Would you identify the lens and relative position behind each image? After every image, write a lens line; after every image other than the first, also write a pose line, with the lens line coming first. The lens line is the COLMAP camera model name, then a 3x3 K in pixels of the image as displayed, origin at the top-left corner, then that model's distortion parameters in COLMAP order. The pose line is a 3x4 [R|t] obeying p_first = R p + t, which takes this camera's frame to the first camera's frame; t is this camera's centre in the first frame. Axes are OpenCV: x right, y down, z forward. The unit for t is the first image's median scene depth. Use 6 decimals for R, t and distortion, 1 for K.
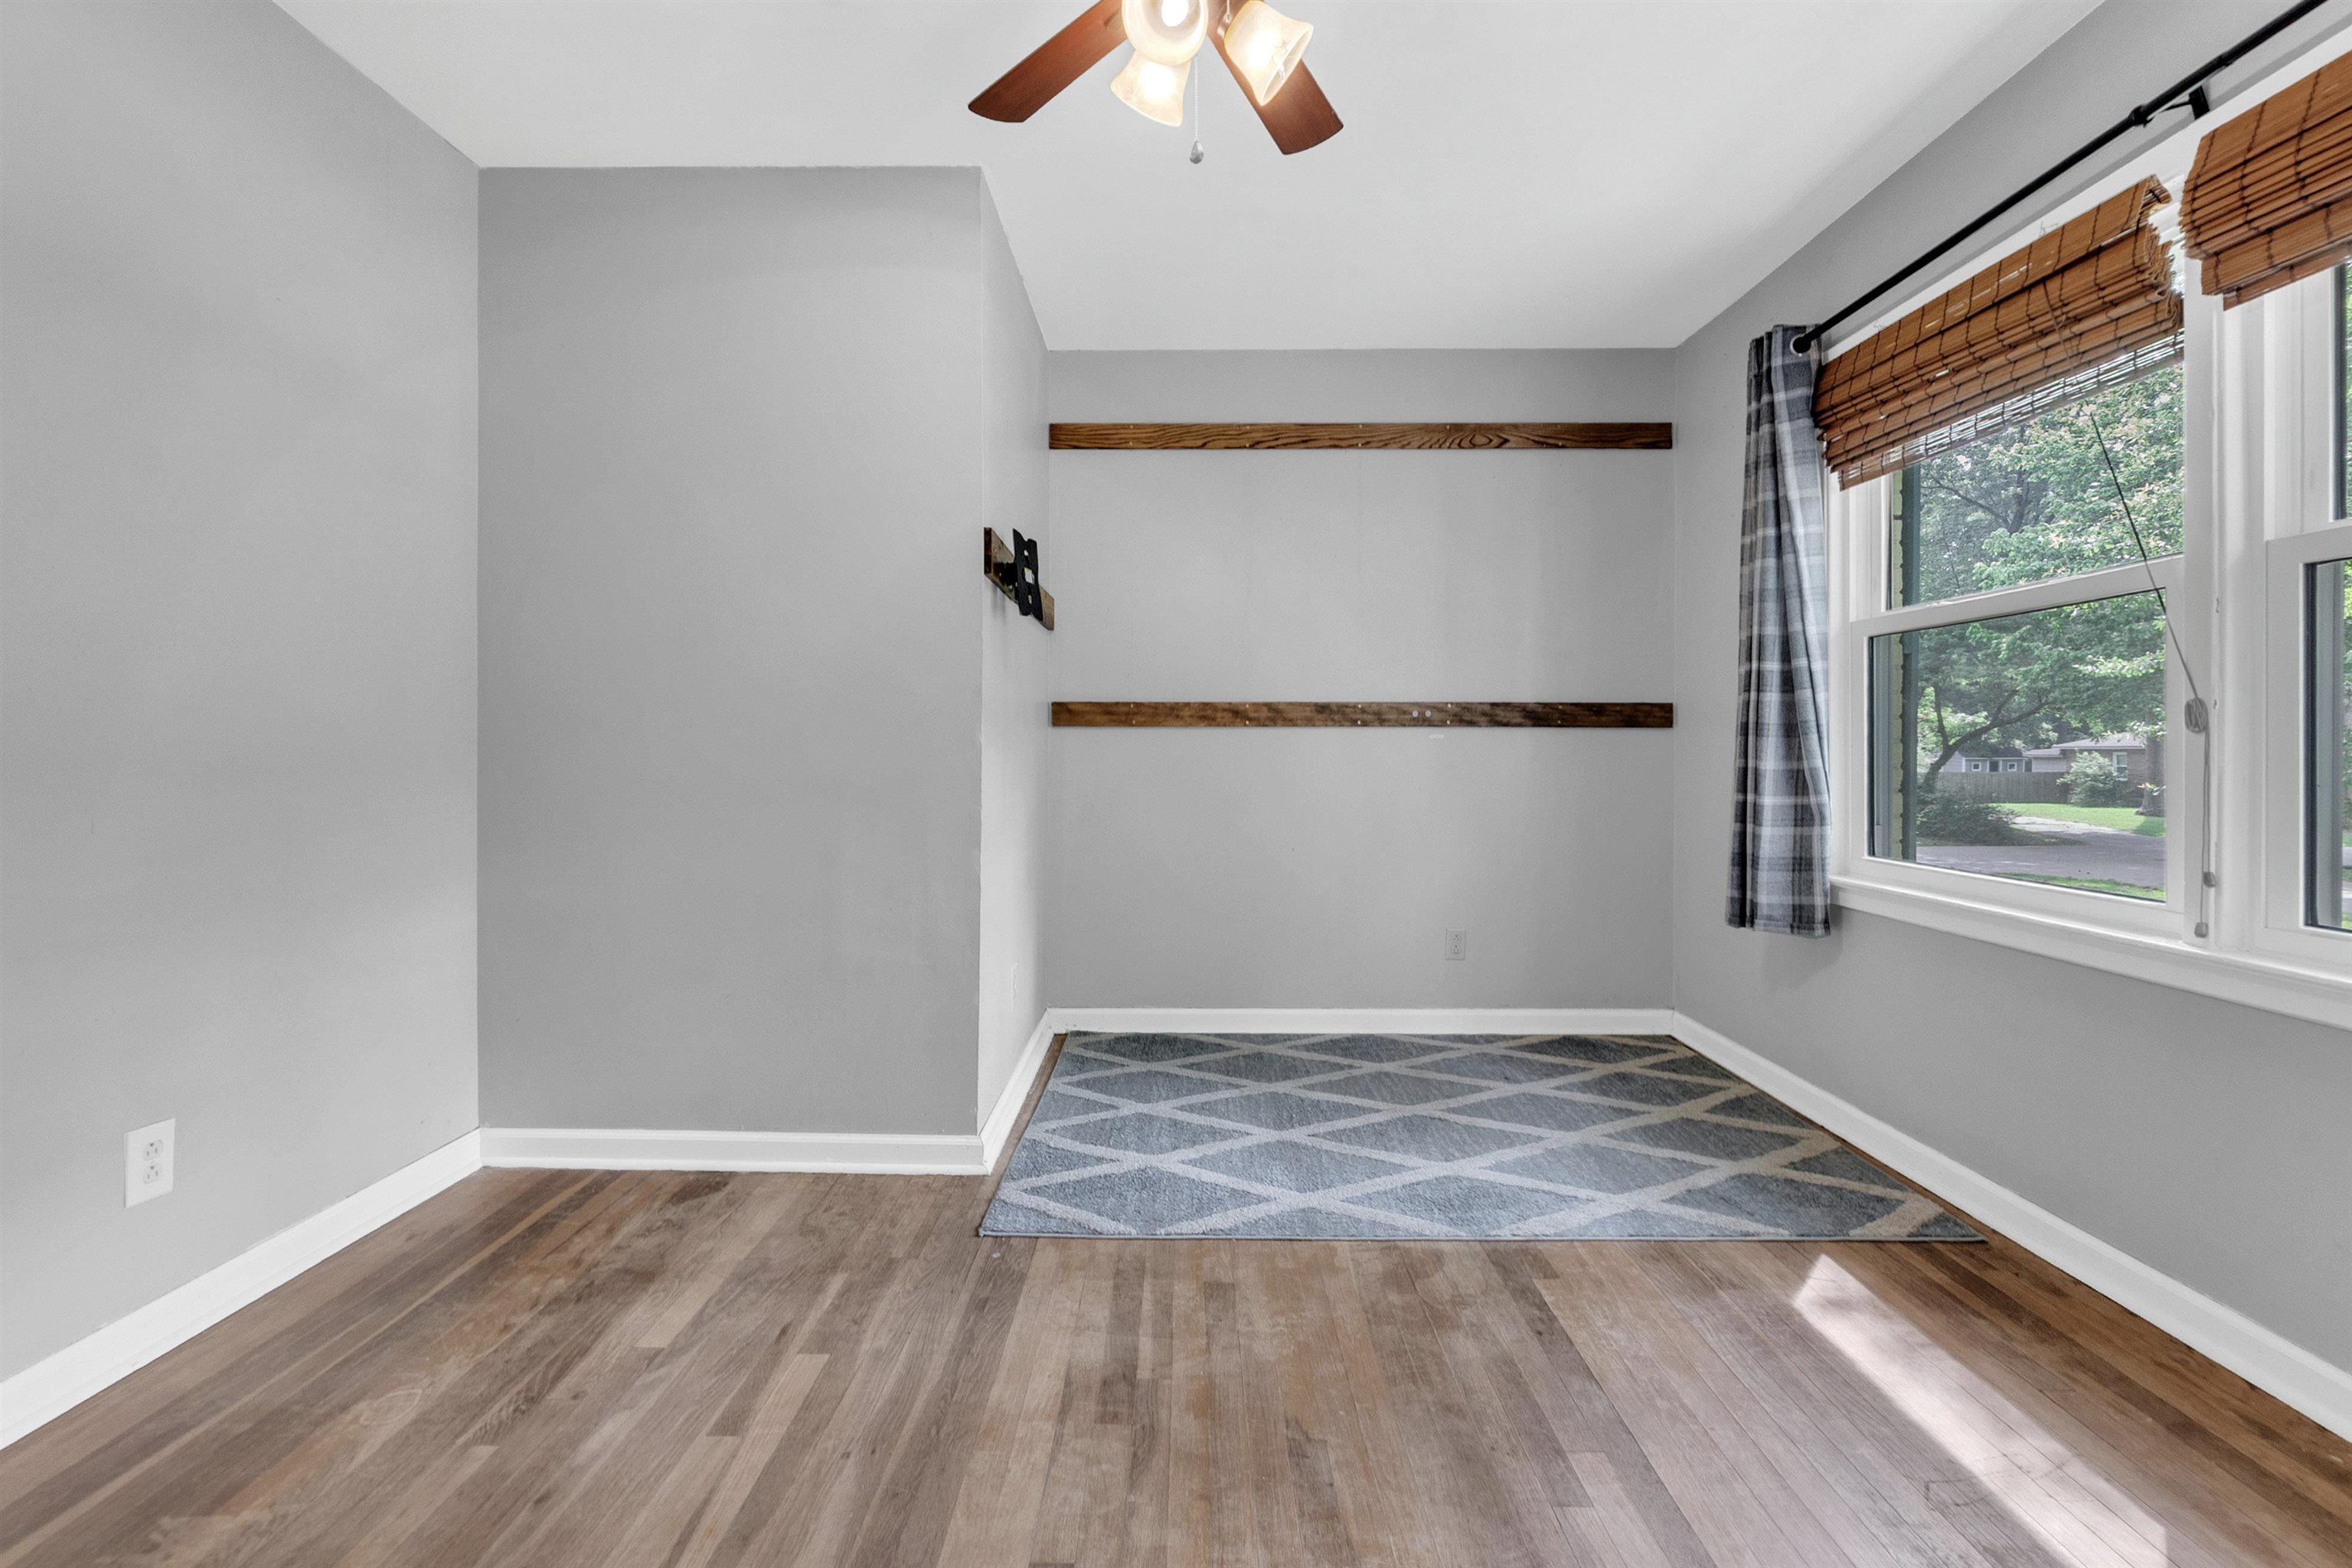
lens RADIAL K [[1031.3, 0, 1169.6], [0, 1031.3, 752.6], [0, 0, 1]] dist [-0.012782, 0.005451]
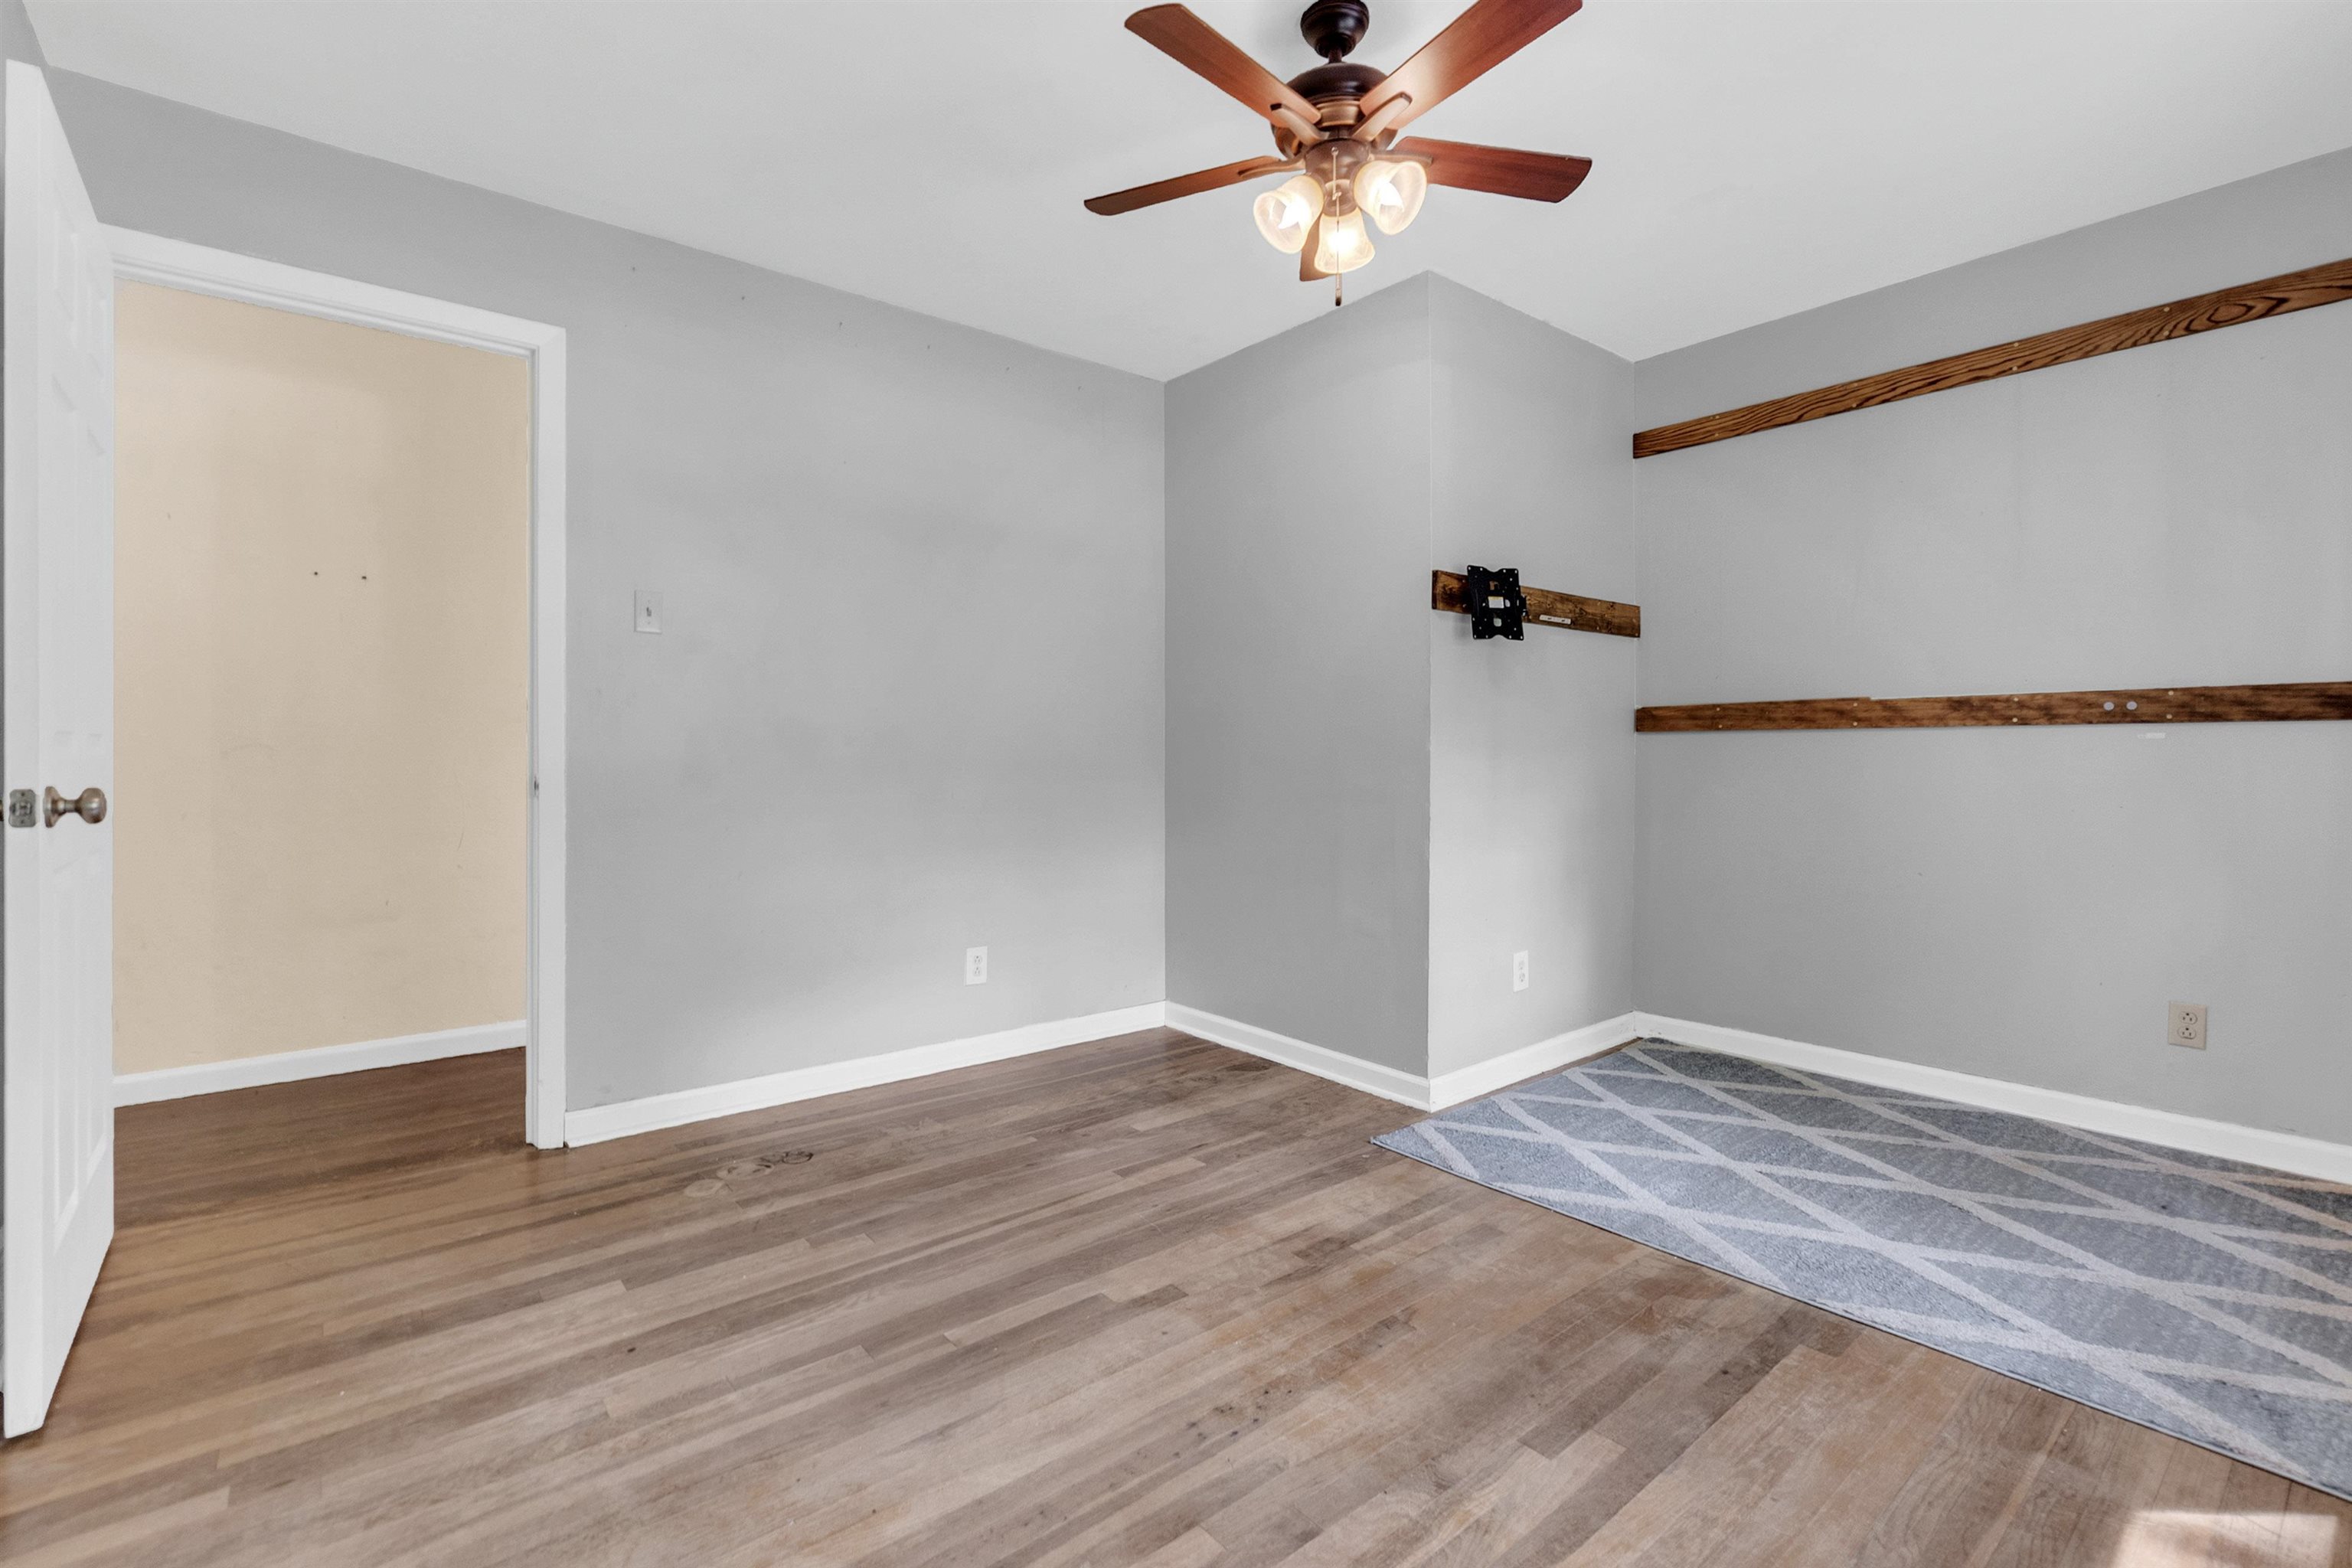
lens RADIAL K [[1031.3, 0, 1169.6], [0, 1031.3, 752.6], [0, 0, 1]] dist [-0.012782, 0.005451]
pose [[0.645166, -0.004993, -0.764026, 0.464706], [0.000550, 0.999981, -0.006070, 0.000192], [0.764042, 0.003496, 0.645157, -0.001190]]
